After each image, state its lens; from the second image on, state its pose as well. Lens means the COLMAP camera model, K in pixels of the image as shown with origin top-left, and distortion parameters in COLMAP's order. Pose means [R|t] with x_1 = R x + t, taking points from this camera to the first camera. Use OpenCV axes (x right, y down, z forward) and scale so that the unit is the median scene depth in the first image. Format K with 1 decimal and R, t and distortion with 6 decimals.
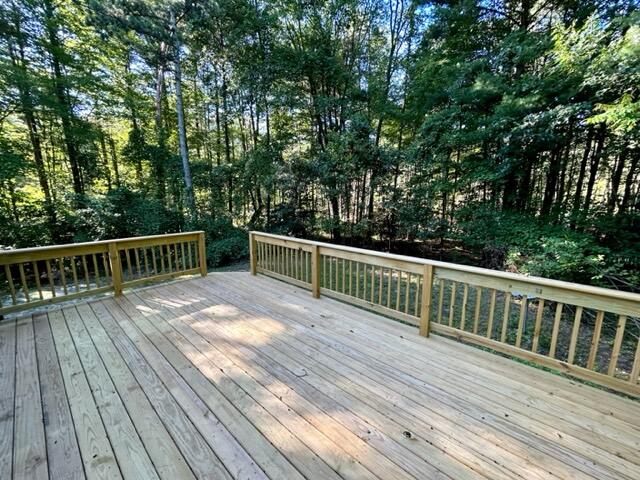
lens RADIAL K [[256.0, 0, 322.2], [0, 256.0, 238.9], [0, 0, 1]] dist [-0.001448, -0.000791]
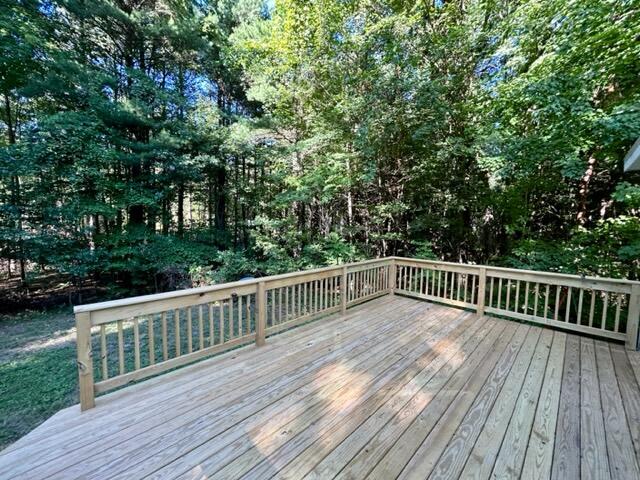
lens RADIAL K [[256.0, 0, 321.5], [0, 256.0, 238.9], [0, 0, 1]] dist [-0.001448, -0.000791]
pose [[0.079982, -0.076986, 0.993819, -0.525302], [0.160011, 0.985075, 0.063431, -0.087295], [-0.983870, 0.153949, 0.091107, 0.443814]]
